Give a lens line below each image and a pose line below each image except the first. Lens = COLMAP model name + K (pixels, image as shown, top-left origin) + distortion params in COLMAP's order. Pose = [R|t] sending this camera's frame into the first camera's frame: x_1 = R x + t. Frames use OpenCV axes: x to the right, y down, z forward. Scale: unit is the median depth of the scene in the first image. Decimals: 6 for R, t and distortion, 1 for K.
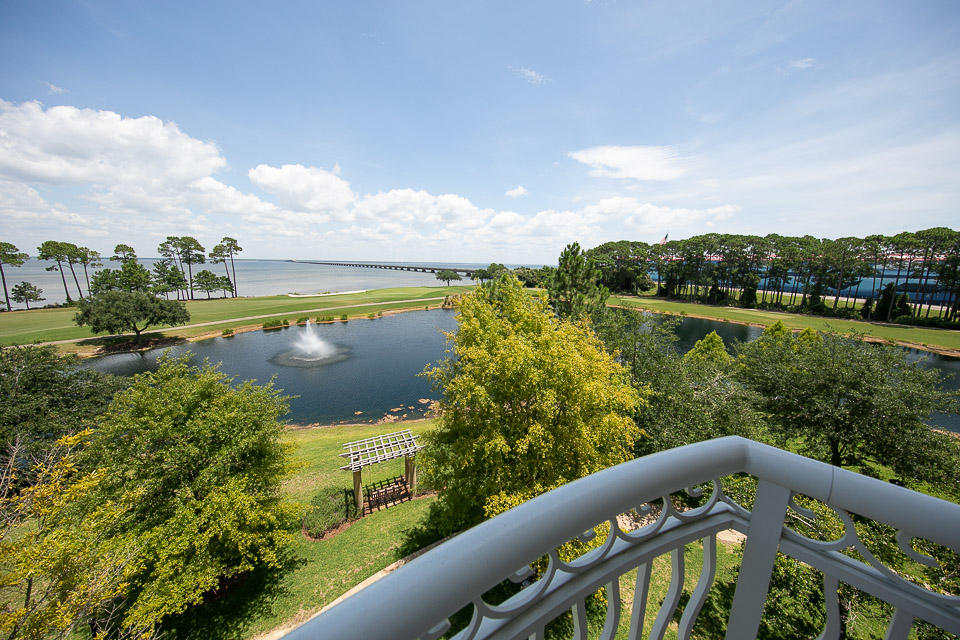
lens RADIAL K [[310.4, 0, 480.2], [0, 310.4, 314.4], [0, 0, 1]] dist [-0.000871, -0.000115]
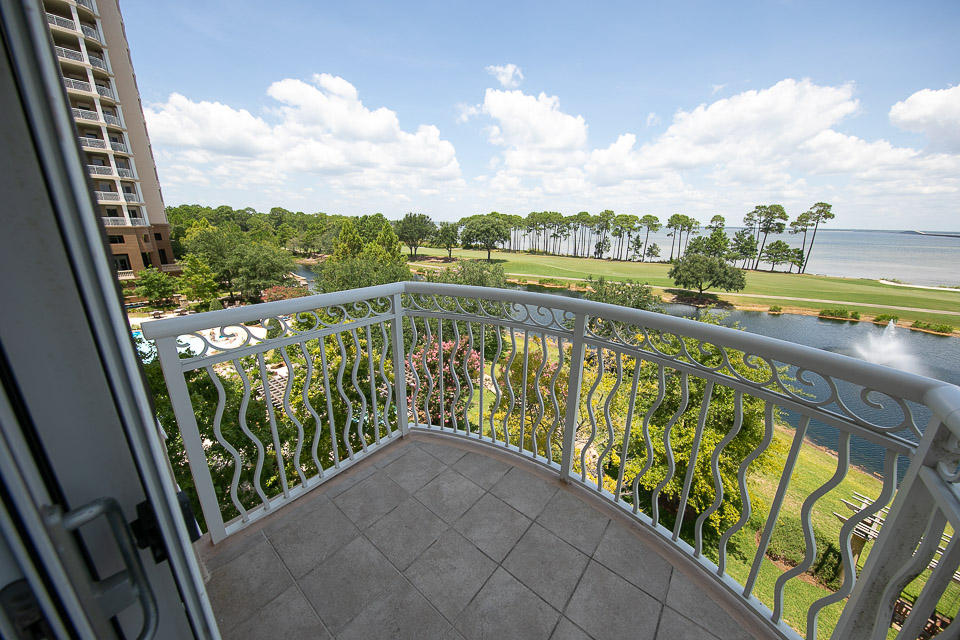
lens RADIAL K [[330.0, 0, 479.6], [0, 330.0, 321.2], [0, 0, 1]] dist [-0.008295, -0.000595]
pose [[0.116834, 0.273151, -0.954850, 0.017422], [-0.176275, 0.951872, 0.250731, 0.001166], [0.977383, 0.139023, 0.159361, -0.008518]]
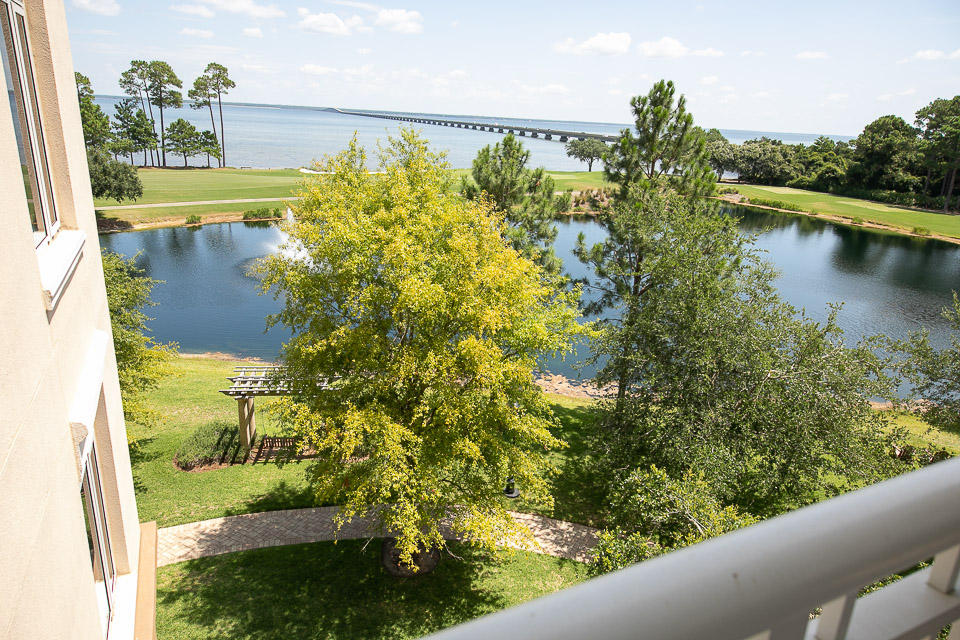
lens RADIAL K [[636.2, 0, 484.4], [0, 636.2, 320.8], [0, 0, 1]] dist [0.007635, 0.004587]
pose [[0.944681, 0.130661, -0.300842, 0.108692], [-0.088908, 0.984896, 0.148575, 0.009111], [0.315711, -0.113608, 0.942030, -0.039873]]
